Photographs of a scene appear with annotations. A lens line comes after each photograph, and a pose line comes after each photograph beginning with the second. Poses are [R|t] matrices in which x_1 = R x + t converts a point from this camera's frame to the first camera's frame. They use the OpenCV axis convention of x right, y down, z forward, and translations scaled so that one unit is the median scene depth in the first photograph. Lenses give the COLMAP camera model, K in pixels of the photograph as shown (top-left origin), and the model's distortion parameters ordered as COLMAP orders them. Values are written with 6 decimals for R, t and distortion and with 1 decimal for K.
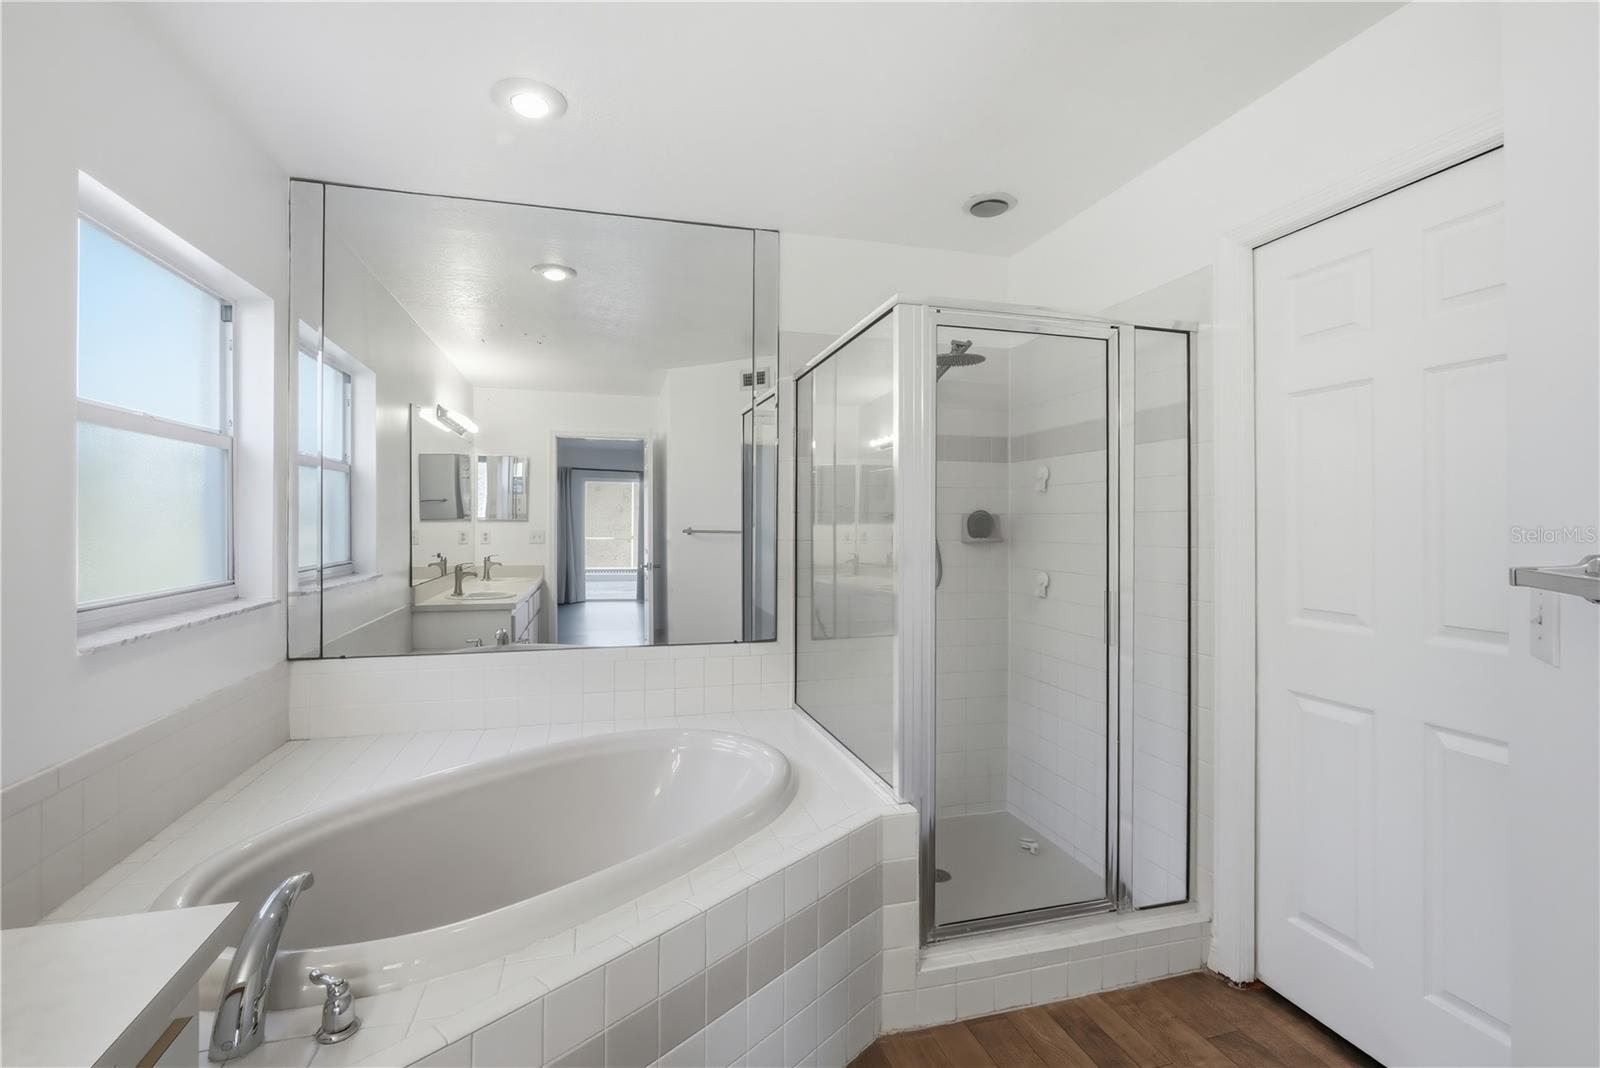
lens RADIAL K [[708.8, 0, 790.5], [0, 708.8, 522.1], [0, 0, 1]] dist [-0.003903, -0.000378]
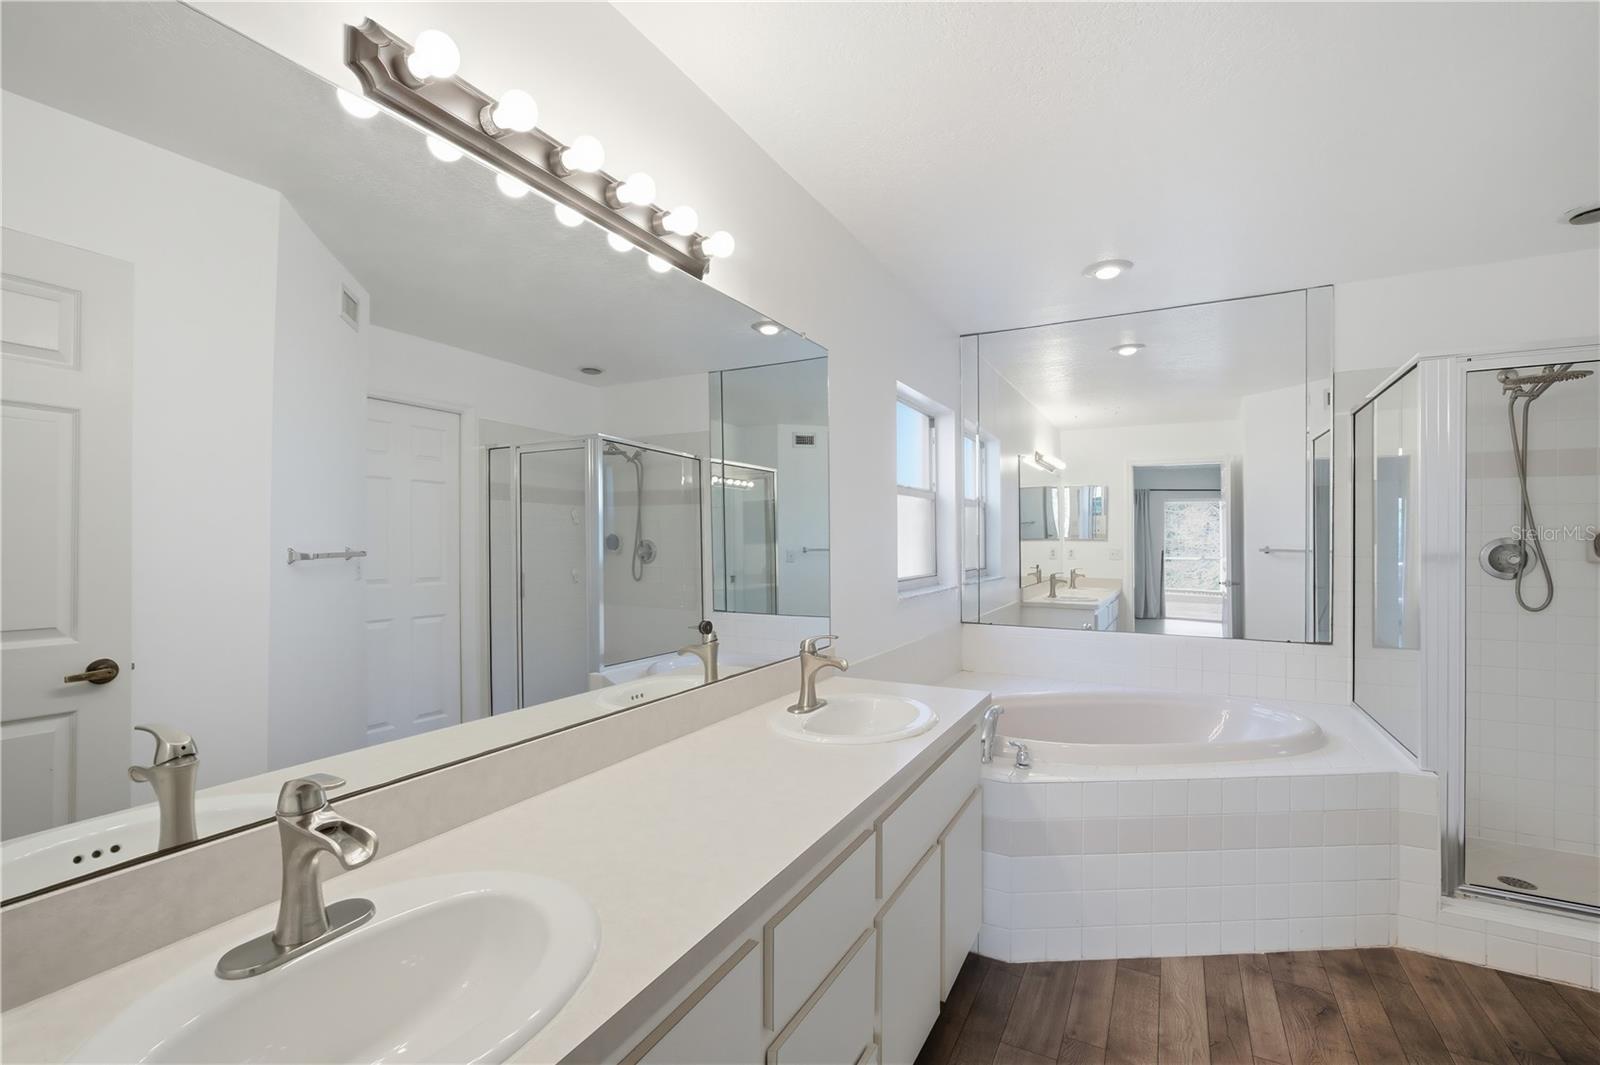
lens RADIAL K [[708.8, 0, 790.2], [0, 708.8, 533.1], [0, 0, 1]] dist [-0.003903, -0.000378]
pose [[0.714777, -0.008847, -0.699297, 0.100892], [0.000592, 0.999927, -0.012046, 0.001040], [0.699353, 0.008196, 0.714730, -0.279011]]
